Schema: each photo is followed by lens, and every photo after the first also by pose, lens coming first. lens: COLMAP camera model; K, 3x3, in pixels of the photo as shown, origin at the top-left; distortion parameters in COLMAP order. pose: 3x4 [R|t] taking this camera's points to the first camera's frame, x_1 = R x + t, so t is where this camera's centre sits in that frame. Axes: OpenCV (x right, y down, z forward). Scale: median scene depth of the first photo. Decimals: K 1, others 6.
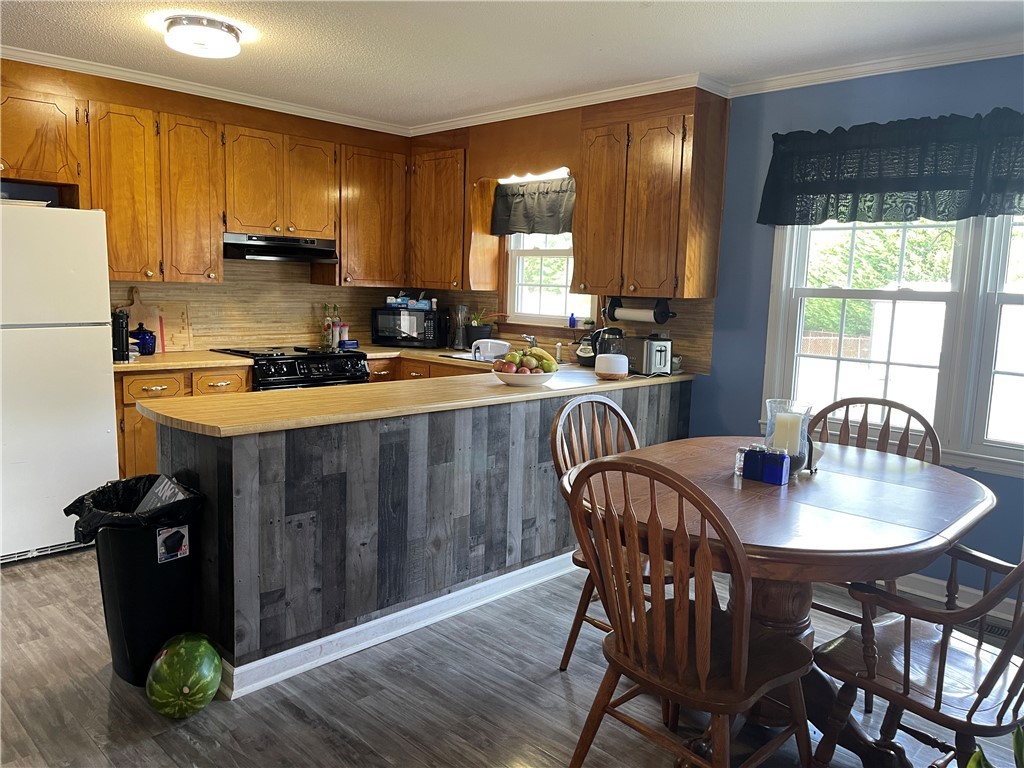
lens RADIAL K [[774.6, 0, 516.5], [0, 774.6, 381.3], [0, 0, 1]] dist [0.004581, -0.017848]
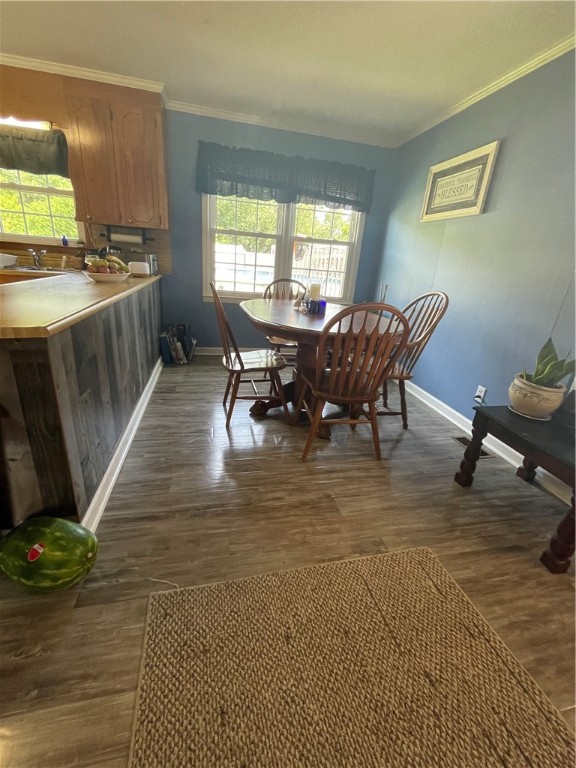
lens RADIAL K [[331.6, 0, 285.5], [0, 331.6, 377.3], [0, 0, 1]] dist [-0.004481, 0.000959]
pose [[0.544971, -0.273577, 0.792567, -0.394895], [0.043599, 0.953238, 0.299058, 0.003553], [-0.837320, -0.128423, 0.531415, 0.349598]]
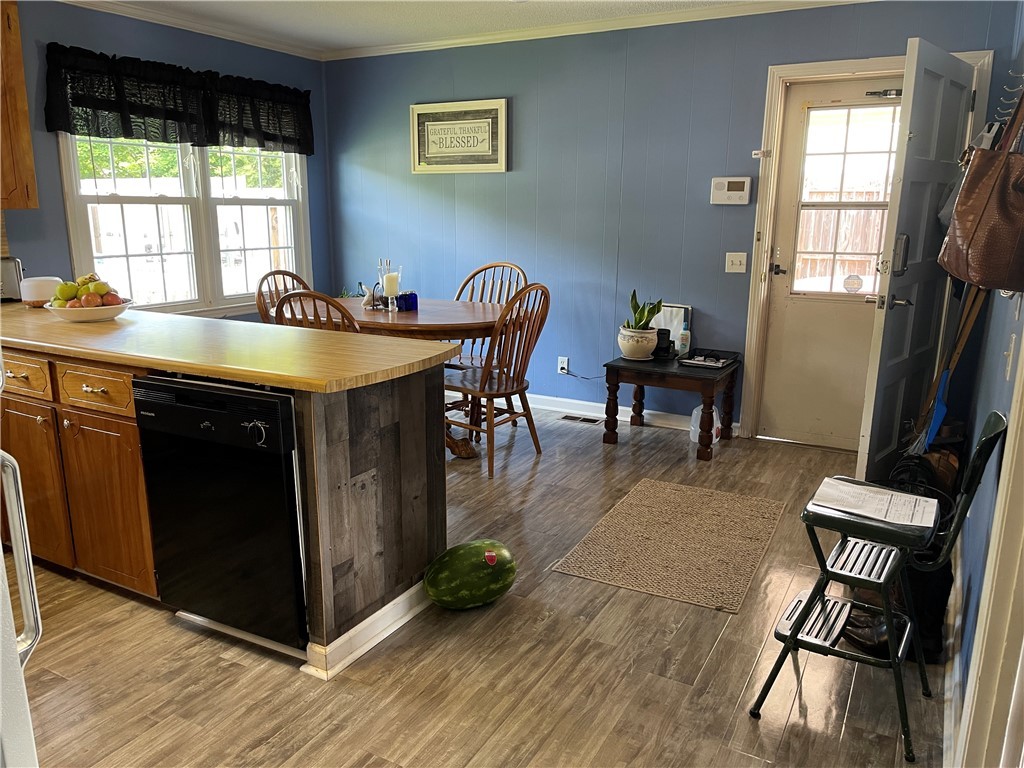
lens RADIAL K [[774.6, 0, 511.6], [0, 774.6, 390.6], [0, 0, 1]] dist [0.004581, -0.017848]
pose [[-0.271447, -0.254028, 0.928324, -0.994362], [0.101956, 0.951523, 0.290189, -0.130103], [-0.957038, 0.173419, -0.232388, 0.825692]]
